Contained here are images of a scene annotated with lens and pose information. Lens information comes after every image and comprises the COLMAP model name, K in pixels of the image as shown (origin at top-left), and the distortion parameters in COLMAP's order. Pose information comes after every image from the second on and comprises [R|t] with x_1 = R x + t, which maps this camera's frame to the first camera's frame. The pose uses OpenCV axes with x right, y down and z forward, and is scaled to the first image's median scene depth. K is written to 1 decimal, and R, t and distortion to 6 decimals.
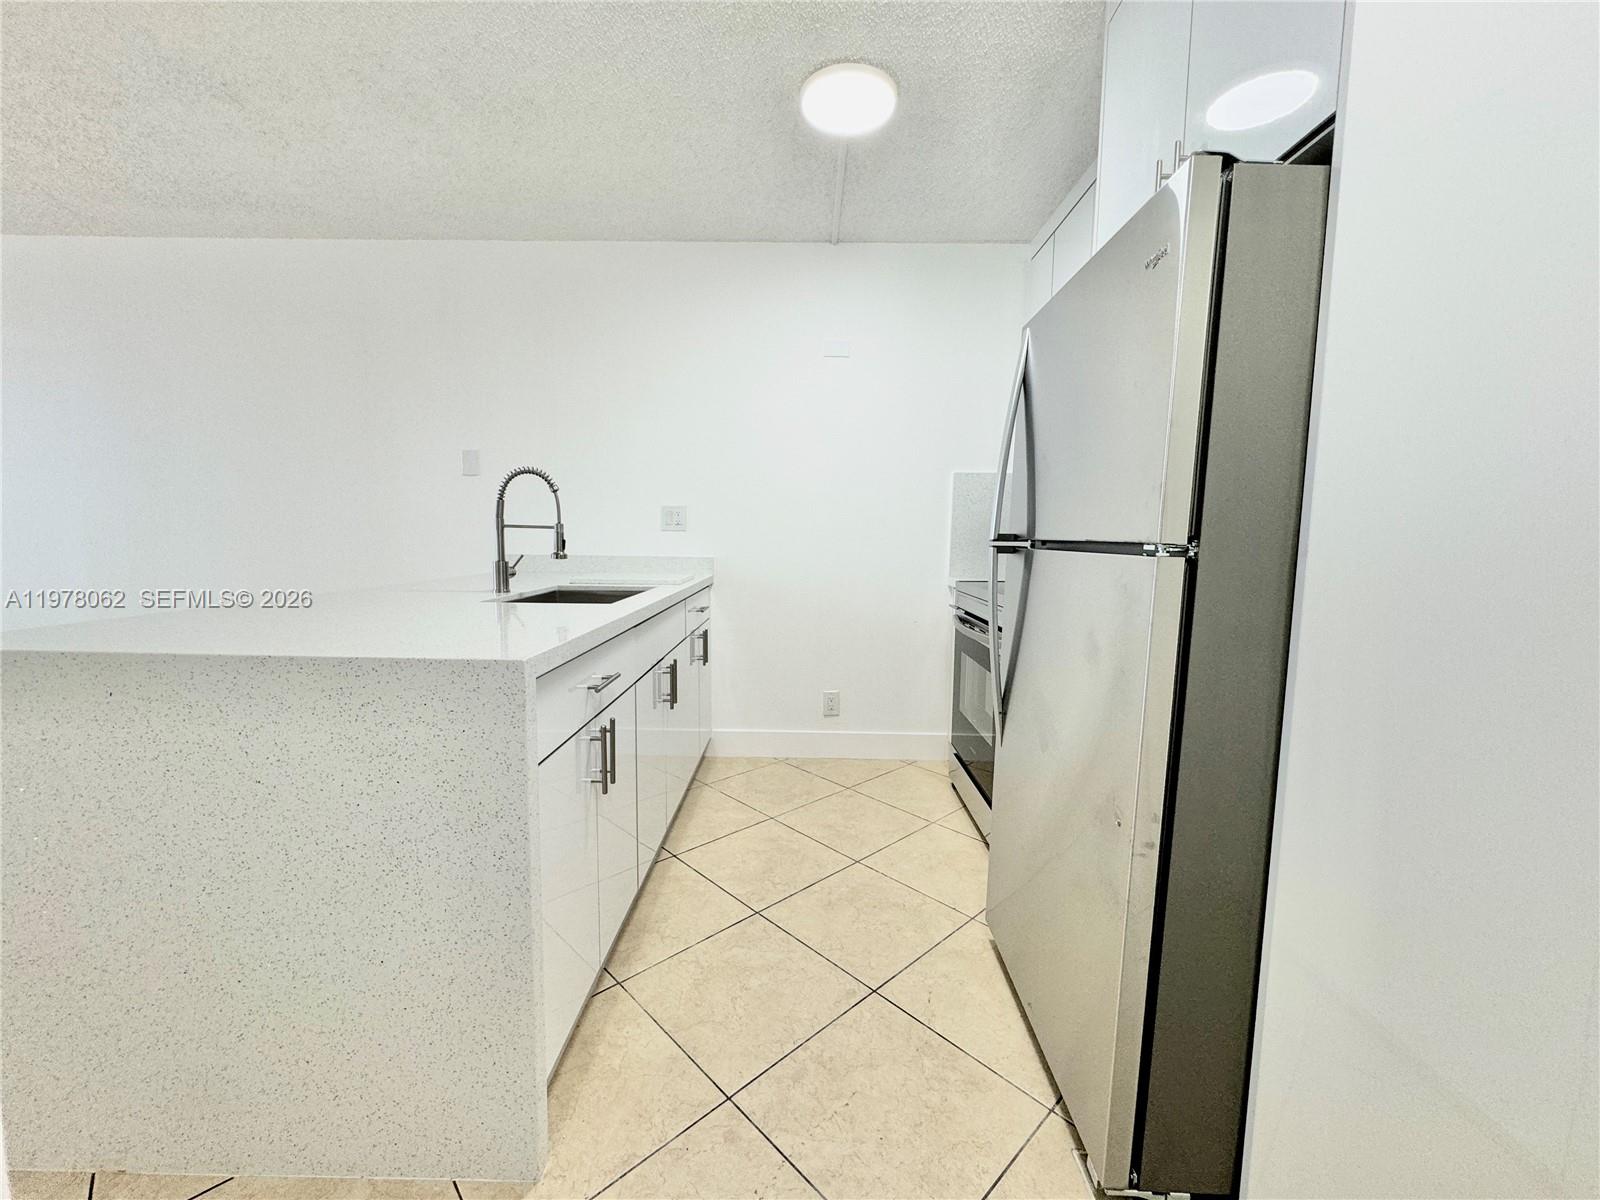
lens RADIAL K [[640.8, 0, 798.2], [0, 640.8, 600.3], [0, 0, 1]] dist [-0.003342, 0.000367]
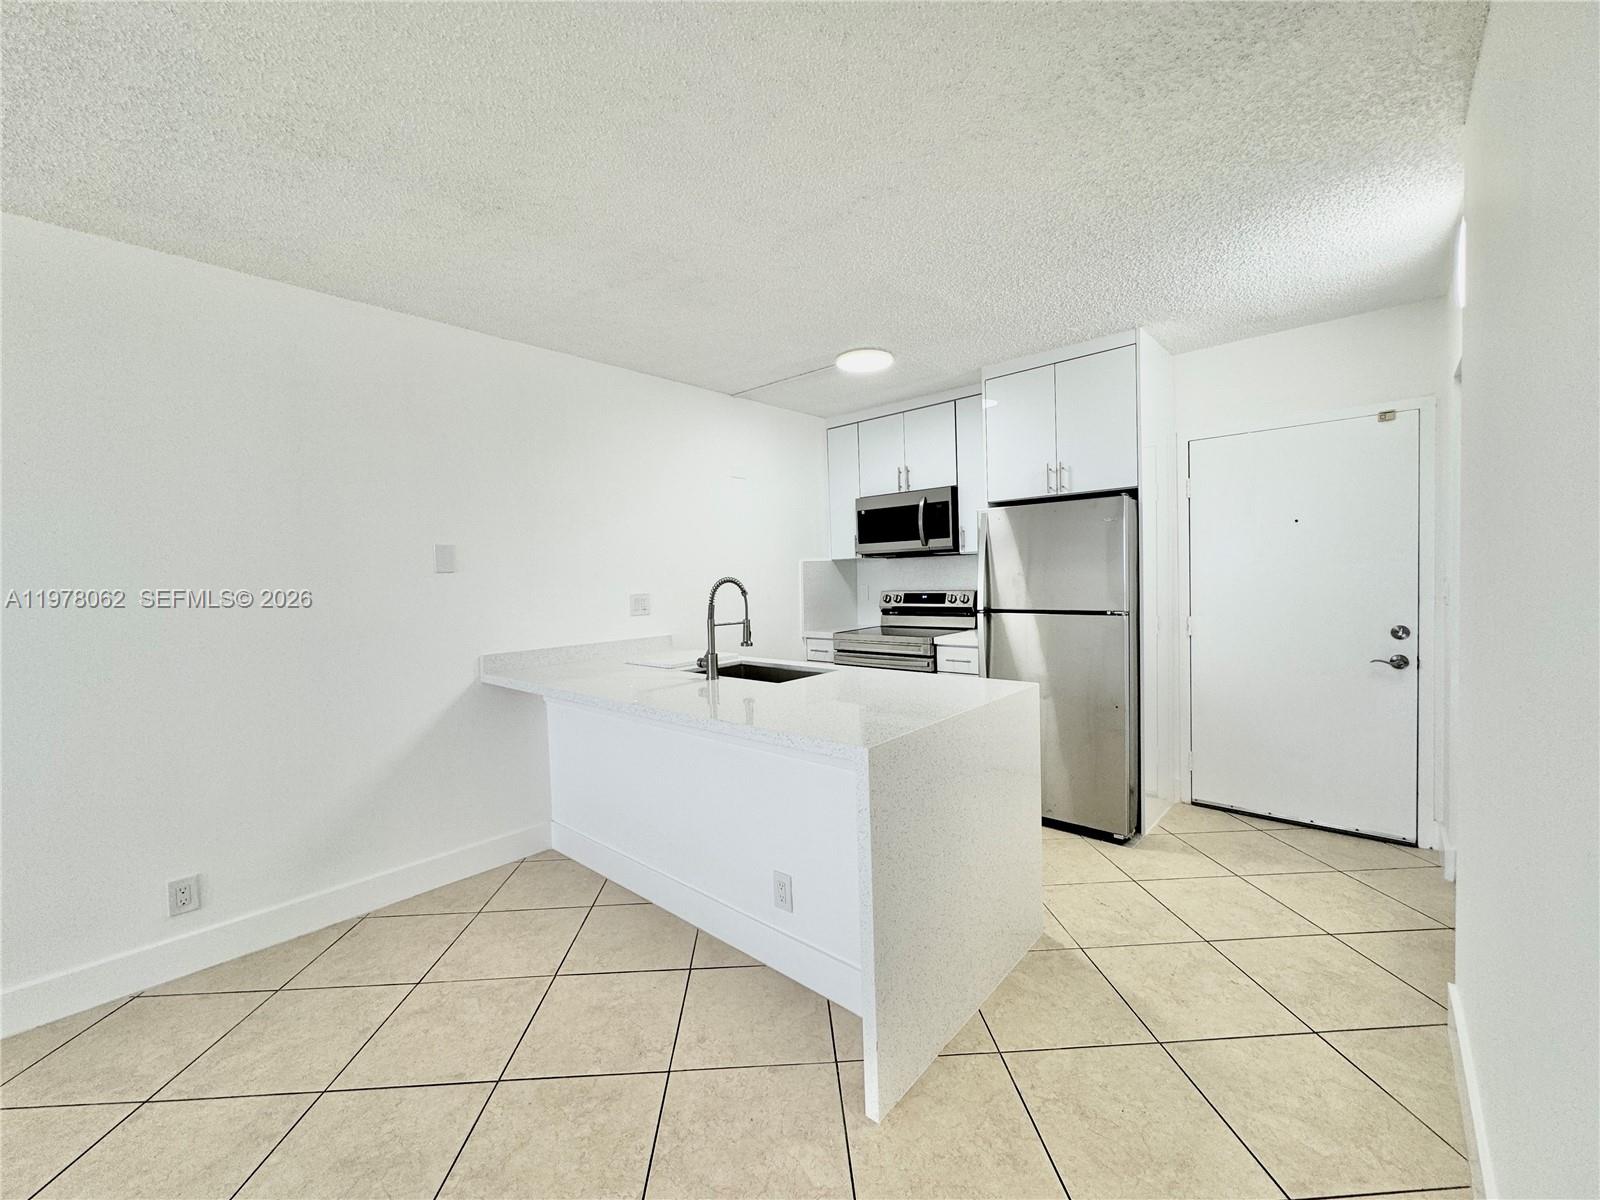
lens RADIAL K [[640.8, 0, 799.4], [0, 640.8, 599.9], [0, 0, 1]] dist [-0.003342, 0.000367]
pose [[0.653706, -0.062836, 0.754135, -1.288439], [0.115300, 0.993182, -0.017191, -0.124275], [-0.747914, 0.098189, 0.656494, 0.056227]]
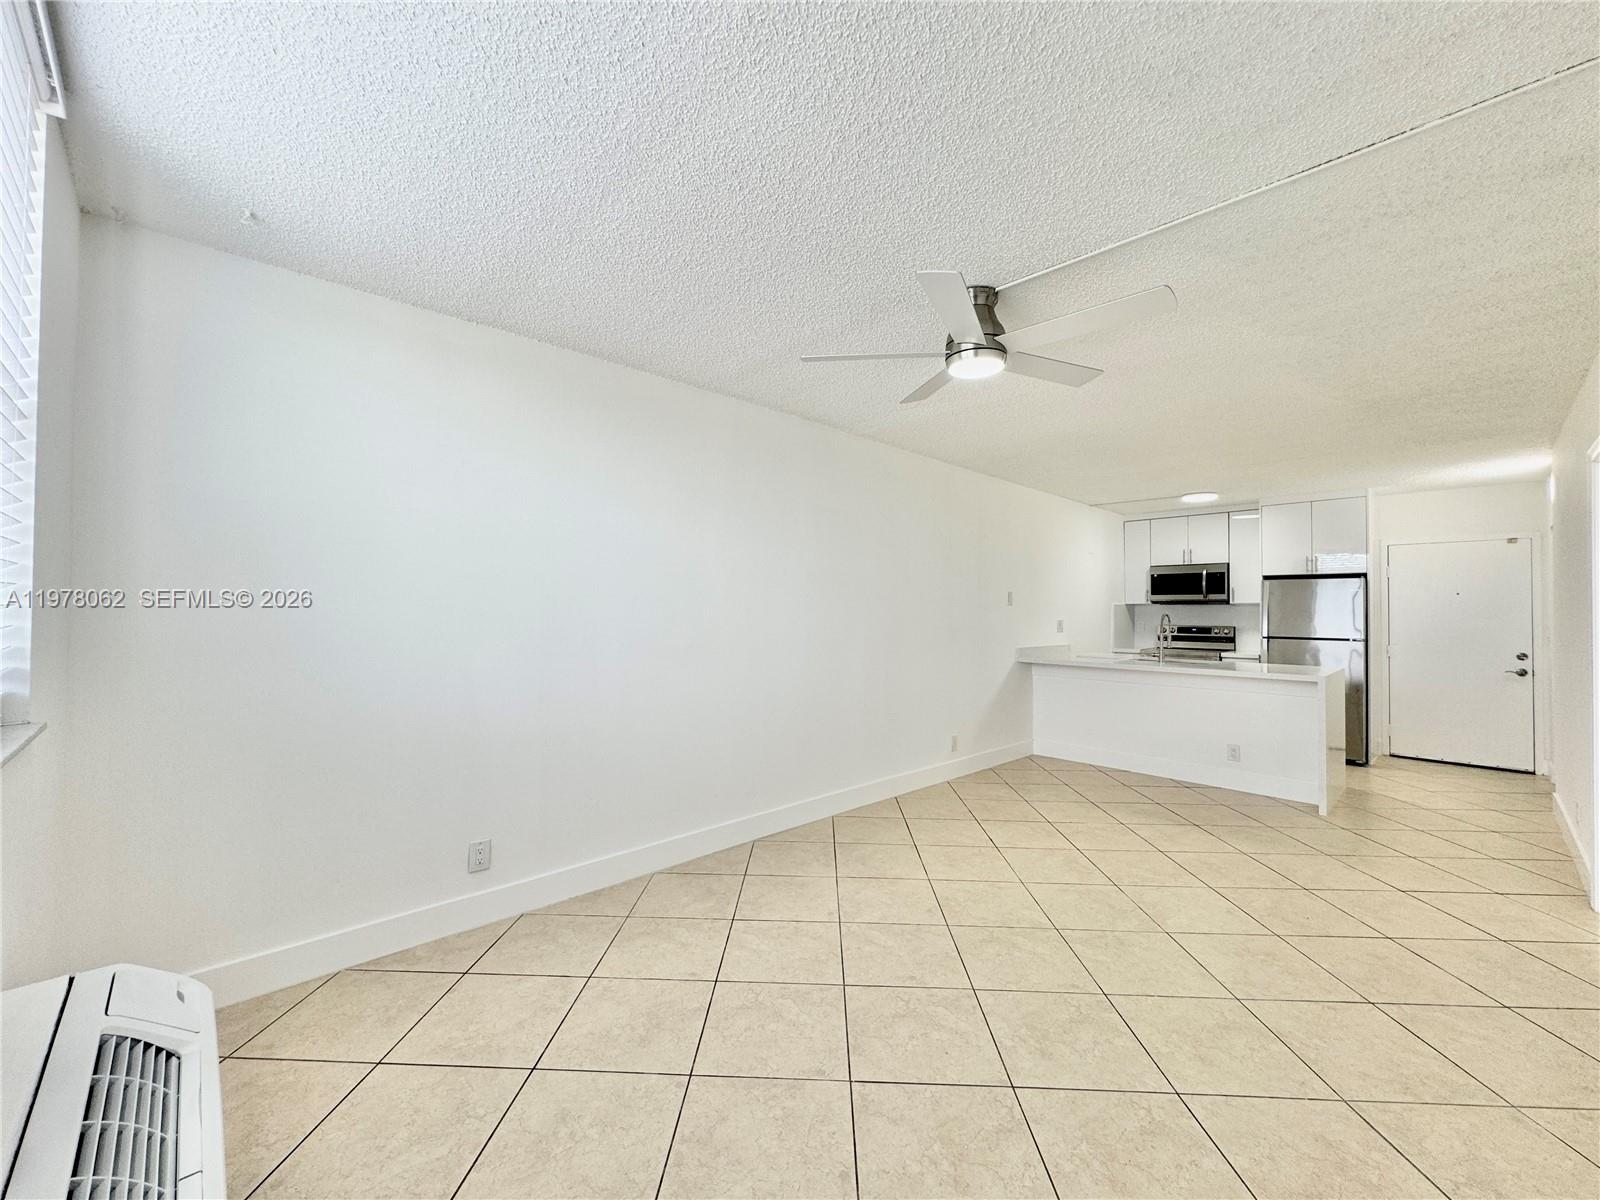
lens RADIAL K [[640.8, 0, 799.6], [0, 640.8, 599.7], [0, 0, 1]] dist [-0.003342, 0.000367]
pose [[0.709971, 0.004778, 0.704215, -3.286020], [0.072846, 0.994114, -0.080187, -0.160644], [-0.700453, 0.108230, 0.705444, 0.199772]]
